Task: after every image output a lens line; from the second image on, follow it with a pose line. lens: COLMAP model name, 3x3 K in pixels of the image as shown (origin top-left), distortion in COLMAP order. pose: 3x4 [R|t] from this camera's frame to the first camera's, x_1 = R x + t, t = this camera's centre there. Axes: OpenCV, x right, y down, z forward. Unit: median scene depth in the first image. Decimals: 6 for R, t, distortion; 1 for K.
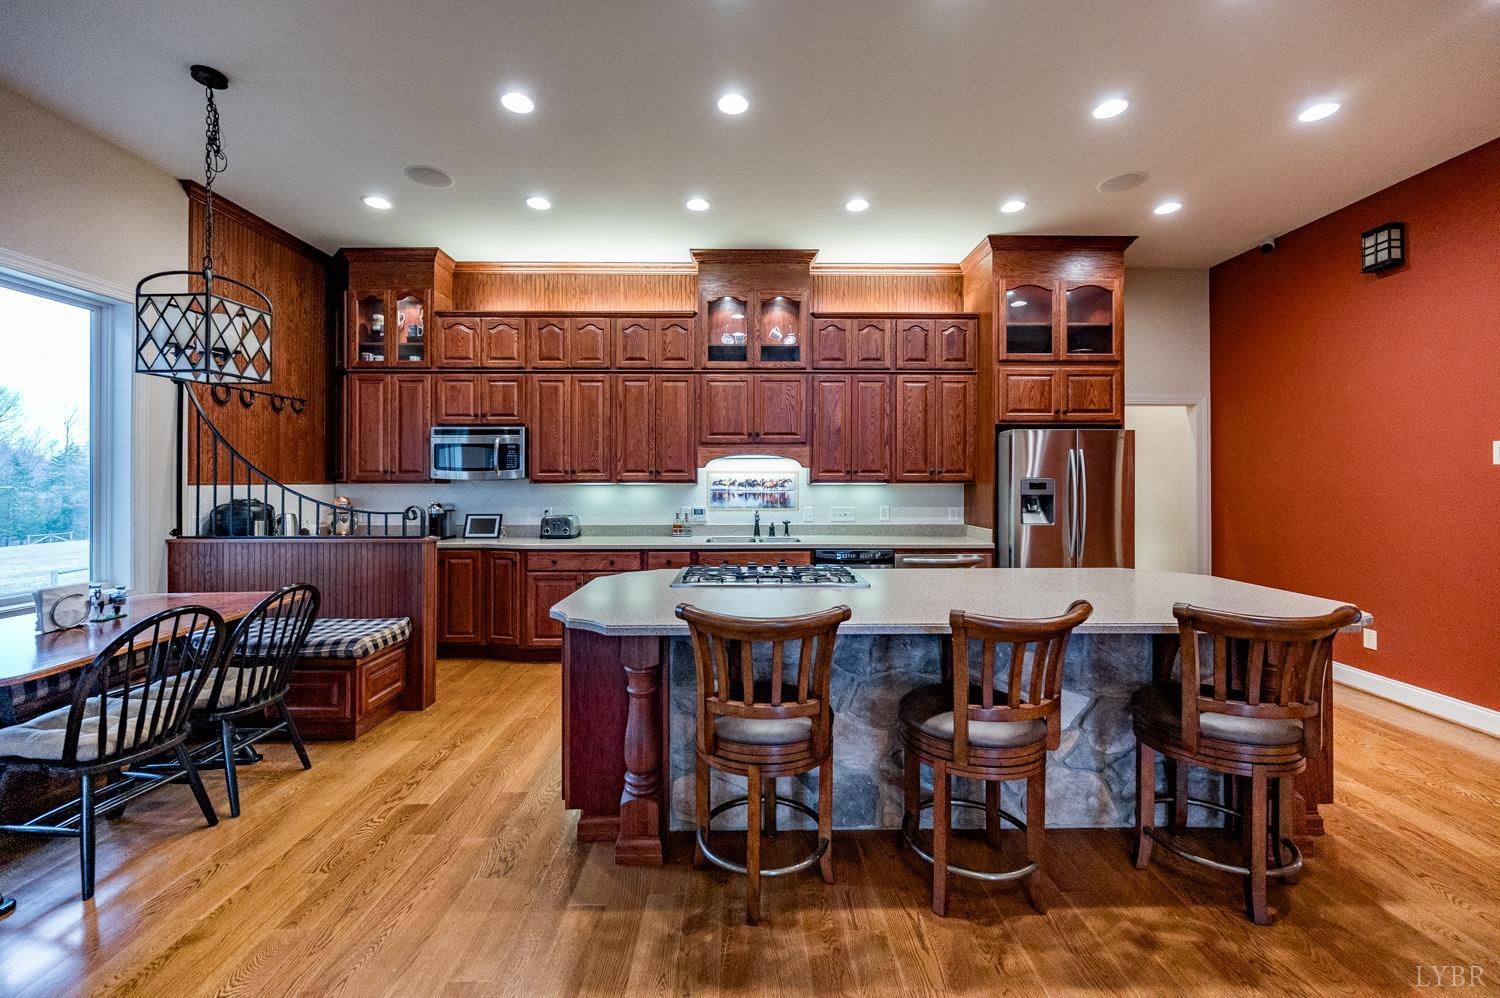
lens RADIAL K [[610.6, 0, 749.6], [0, 610.6, 479.1], [0, 0, 1]] dist [-0.000482, -0.000492]
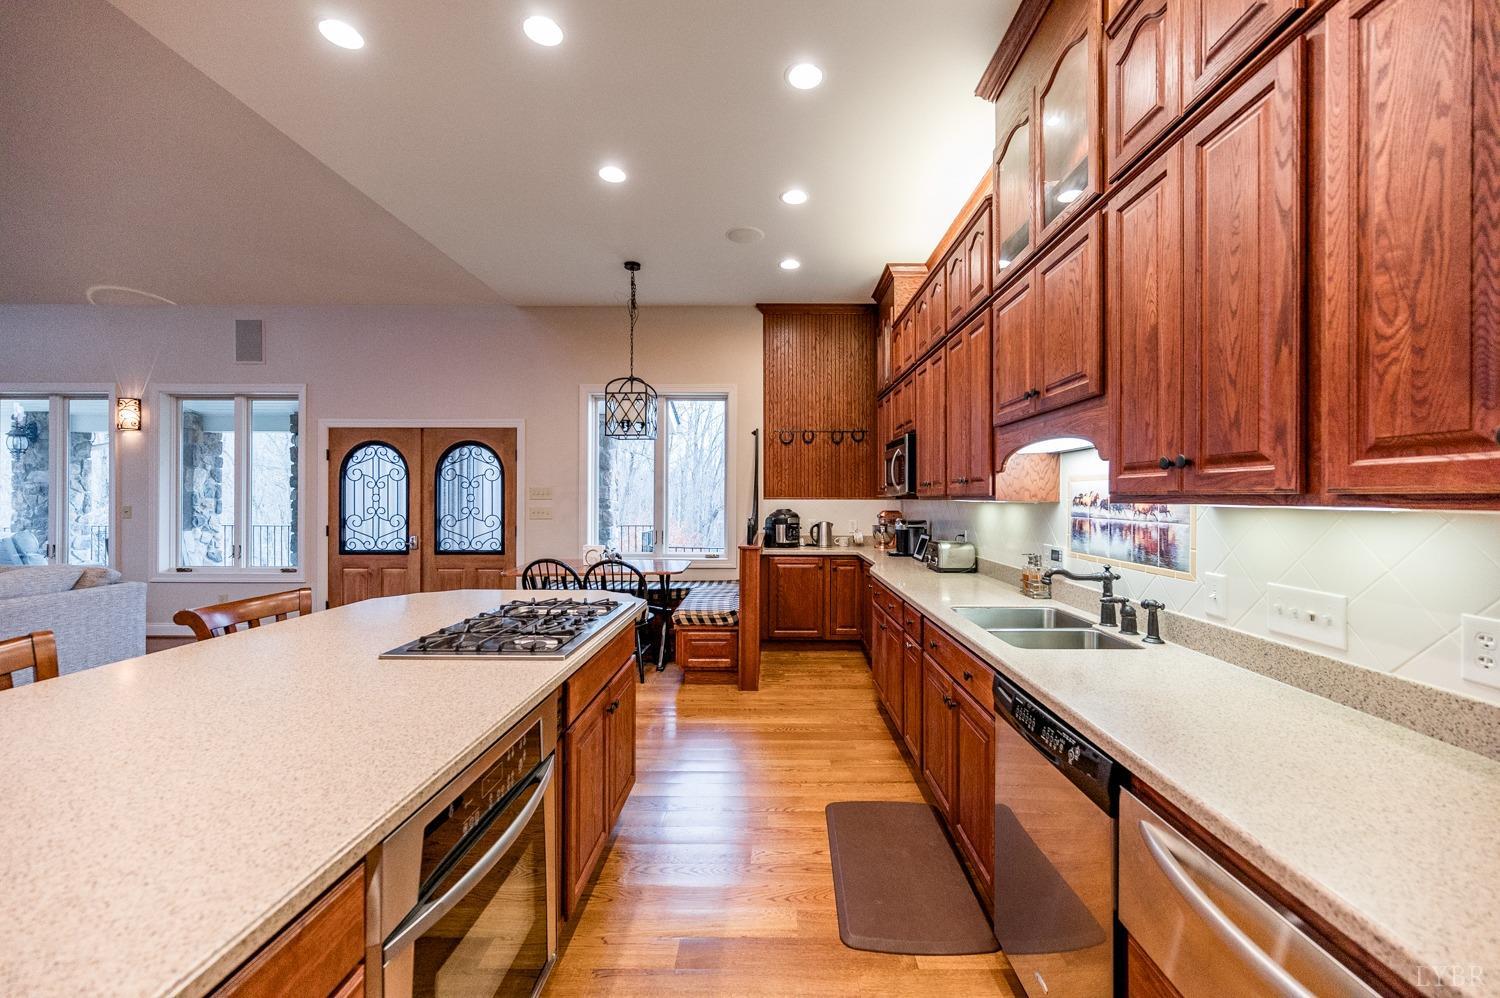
lens RADIAL K [[597.1, 0, 758.8], [0, 597.1, 496.6], [0, 0, 1]] dist [-0.001751, 0.000340]
pose [[-0.033323, -0.001024, -0.999444, 0.463208], [0.001607, 0.999998, -0.001078, 0.003401], [0.999443, -0.001642, -0.033321, 0.805815]]
